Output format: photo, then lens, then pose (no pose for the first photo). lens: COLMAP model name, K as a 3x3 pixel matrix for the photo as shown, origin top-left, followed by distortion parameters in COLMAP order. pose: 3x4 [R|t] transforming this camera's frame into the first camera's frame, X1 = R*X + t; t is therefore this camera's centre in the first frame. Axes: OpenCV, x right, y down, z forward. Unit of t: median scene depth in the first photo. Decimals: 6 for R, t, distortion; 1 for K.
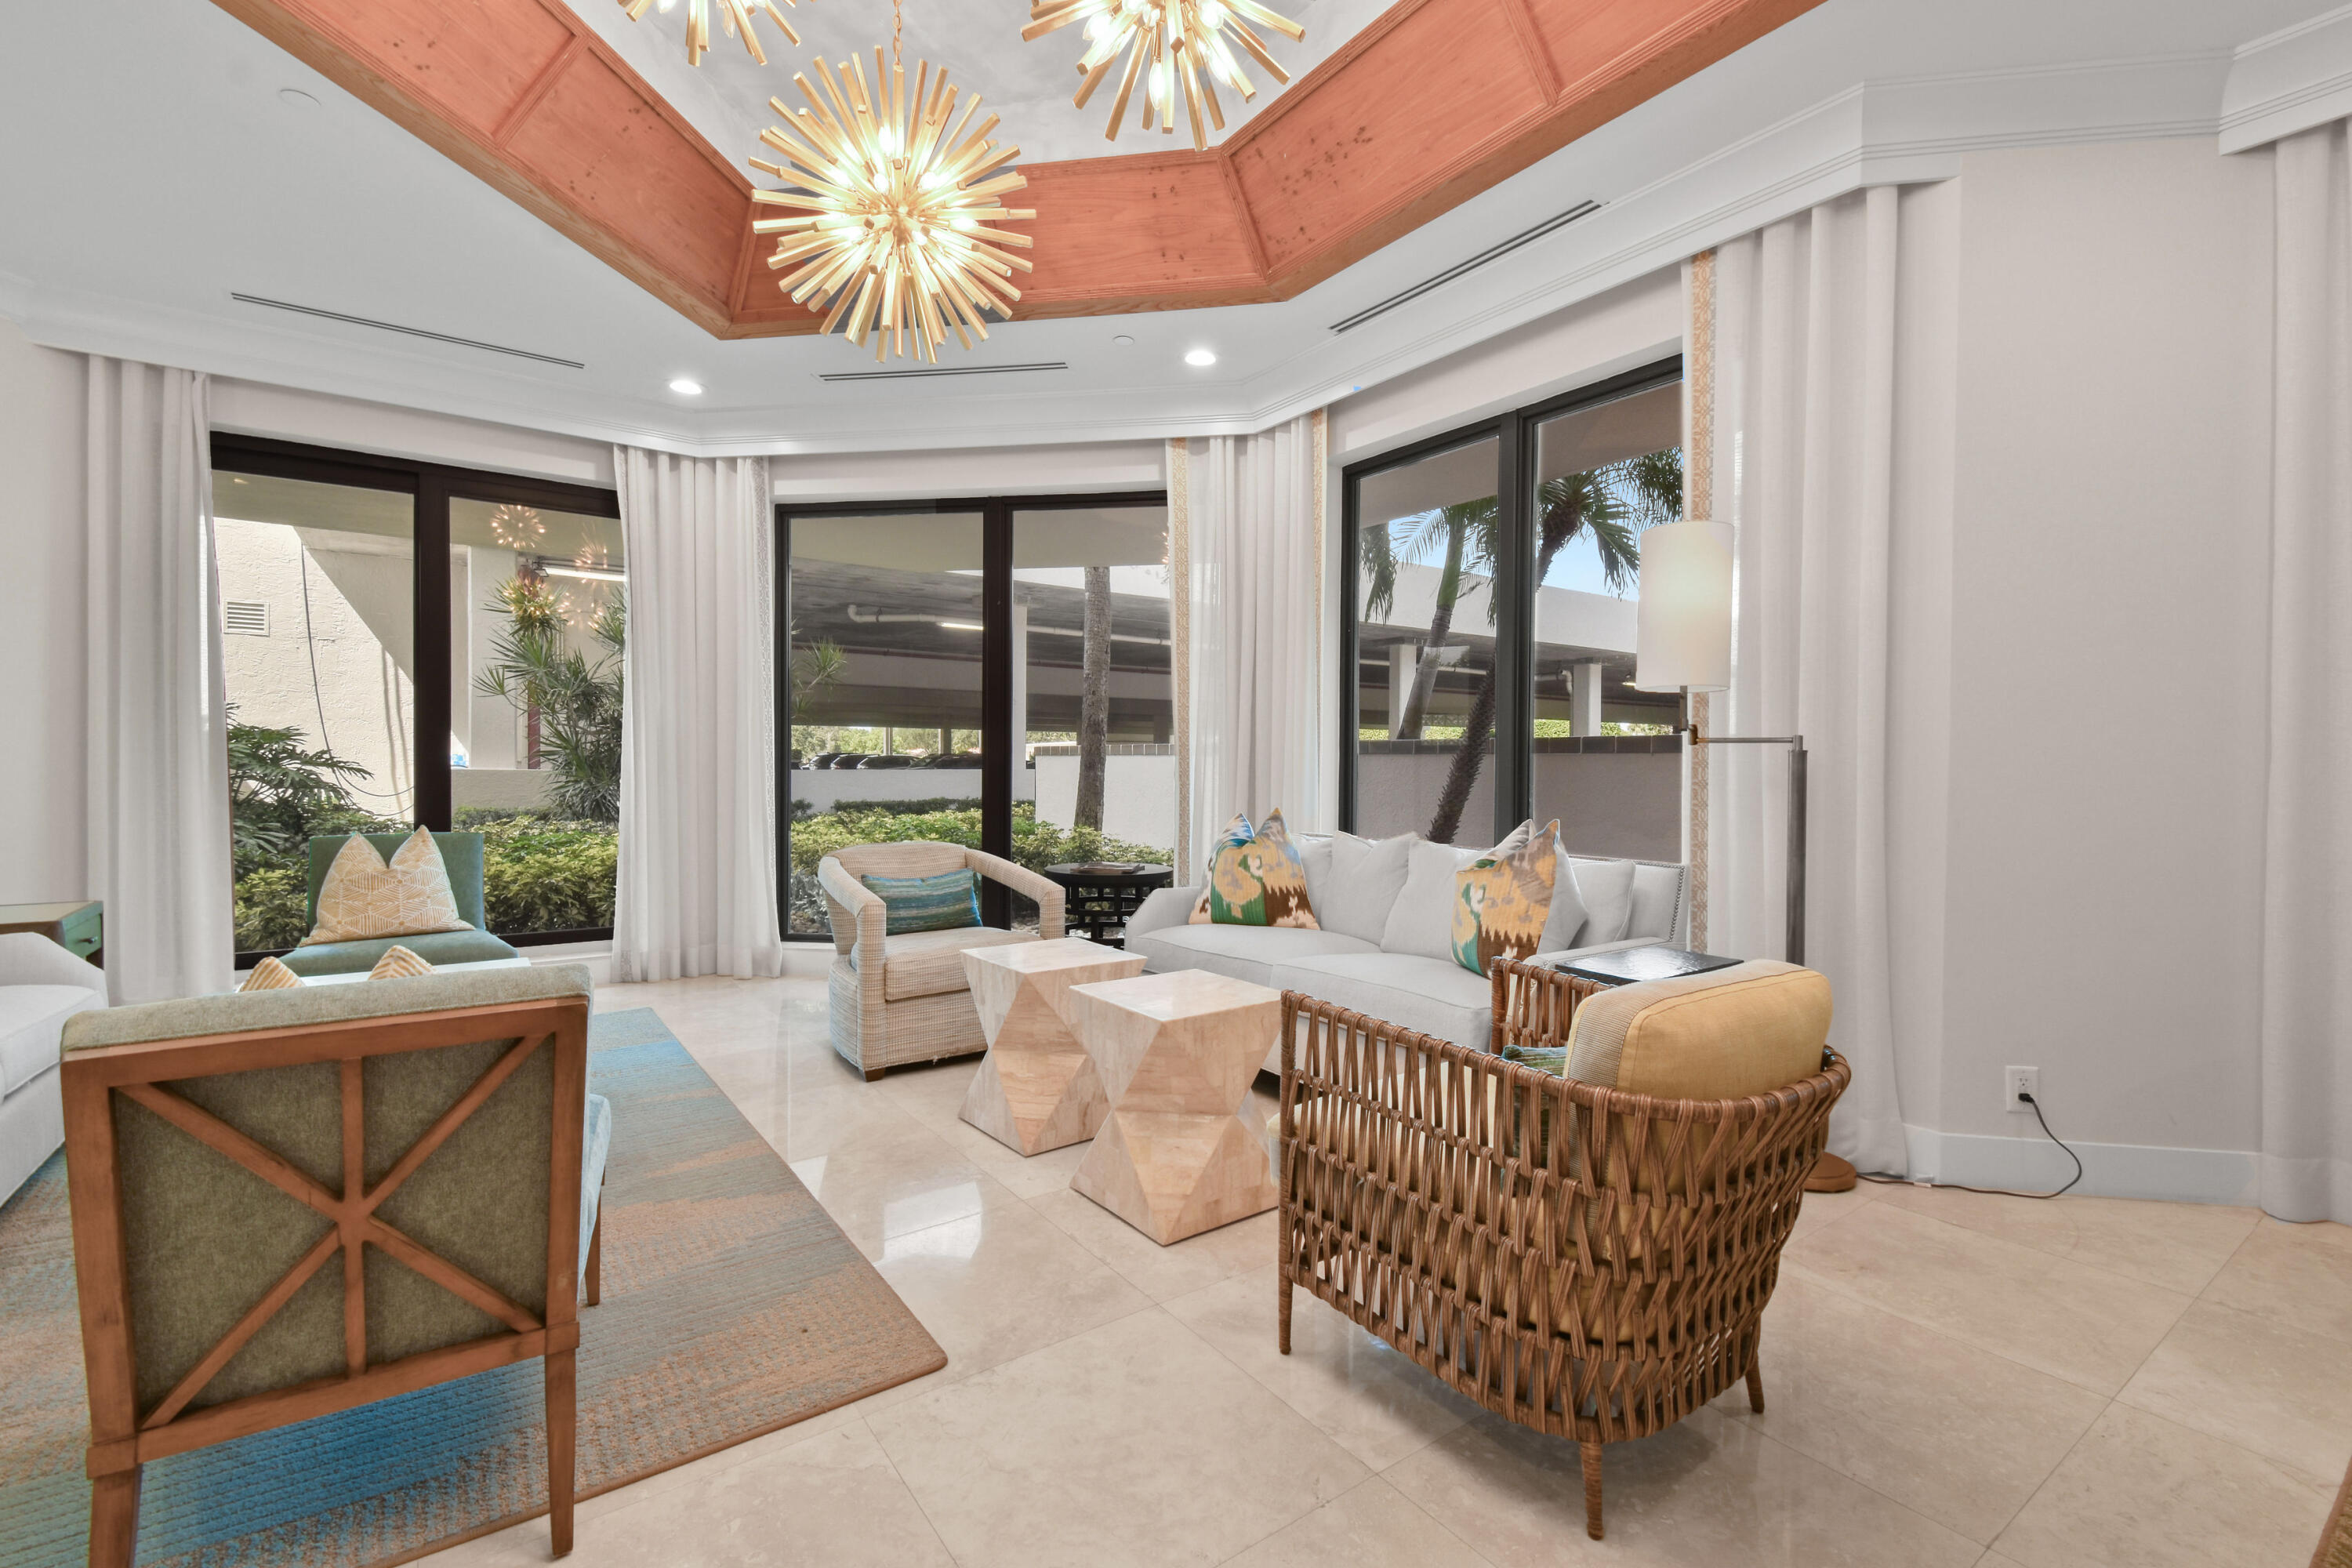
lens RADIAL K [[1031.1, 0, 1278.7], [0, 1031.1, 765.1], [0, 0, 1]] dist [0.029718, -0.012924]
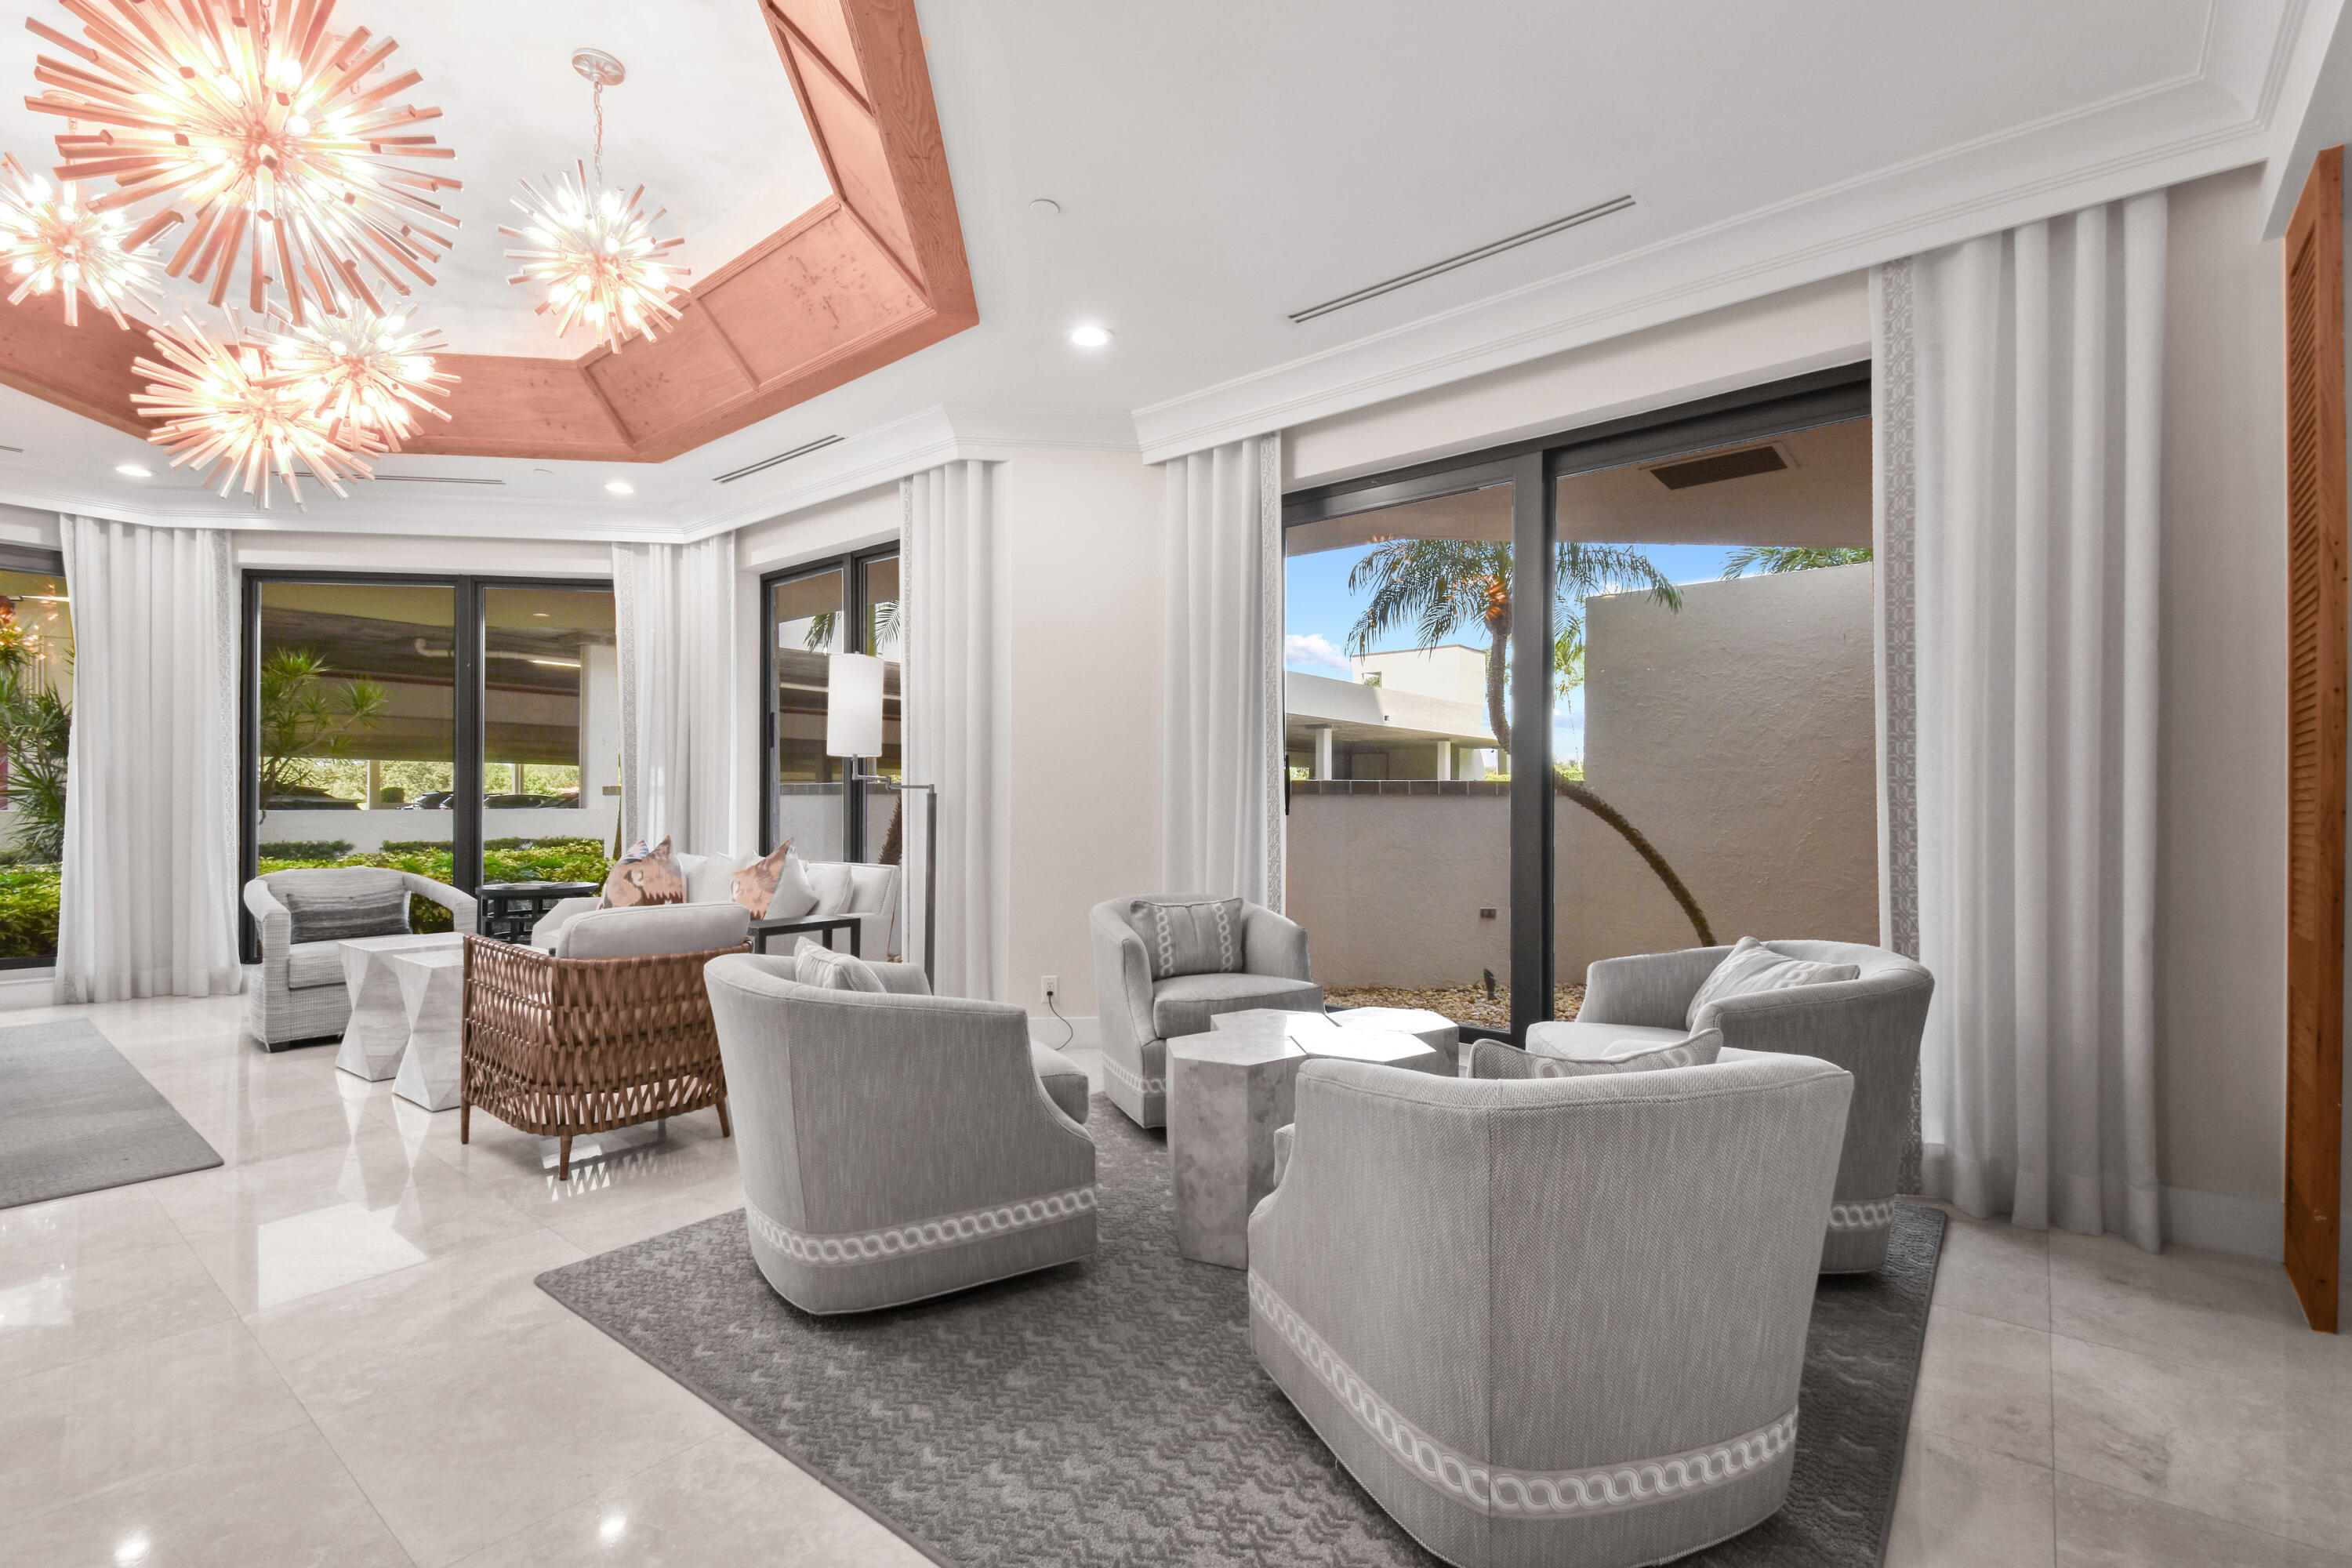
lens RADIAL K [[1031.1, 0, 1278.6], [0, 1031.1, 792.6], [0, 0, 1]] dist [0.029718, -0.012924]
pose [[0.968972, 0.000536, 0.247170, 0.389993], [0.002173, 0.999941, -0.010688, 0.002352], [-0.247161, 0.010894, 0.968913, -0.448298]]
